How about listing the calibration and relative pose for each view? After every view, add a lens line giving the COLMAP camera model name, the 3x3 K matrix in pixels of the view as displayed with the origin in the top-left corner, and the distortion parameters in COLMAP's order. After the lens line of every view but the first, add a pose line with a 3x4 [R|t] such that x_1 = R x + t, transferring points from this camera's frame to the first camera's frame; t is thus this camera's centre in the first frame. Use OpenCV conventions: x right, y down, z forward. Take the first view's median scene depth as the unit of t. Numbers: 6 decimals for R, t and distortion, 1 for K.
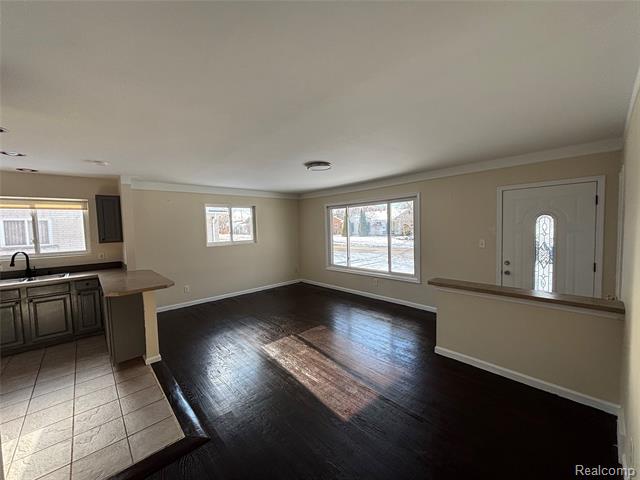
lens RADIAL K [[258.5, 0, 319.4], [0, 258.5, 241.5], [0, 0, 1]] dist [0.000891, -0.000041]
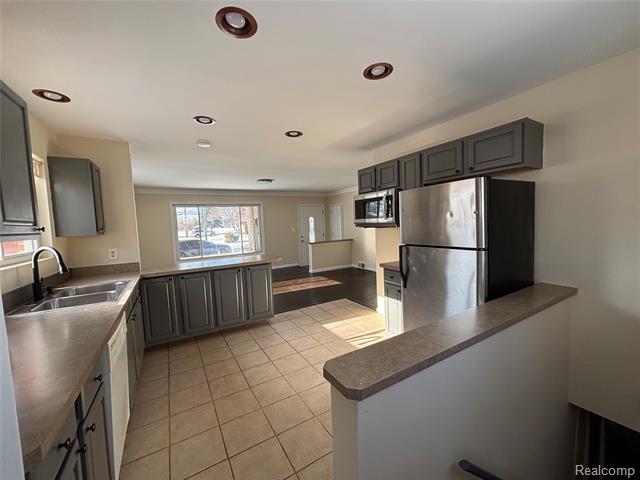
lens RADIAL K [[258.5, 0, 319.4], [0, 258.5, 241.5], [0, 0, 1]] dist [0.000891, -0.000041]
pose [[0.219112, -0.052802, 0.974270, -1.467512], [0.090156, 0.995358, 0.033669, 0.057899], [-0.971526, 0.080458, 0.222855, 0.320595]]
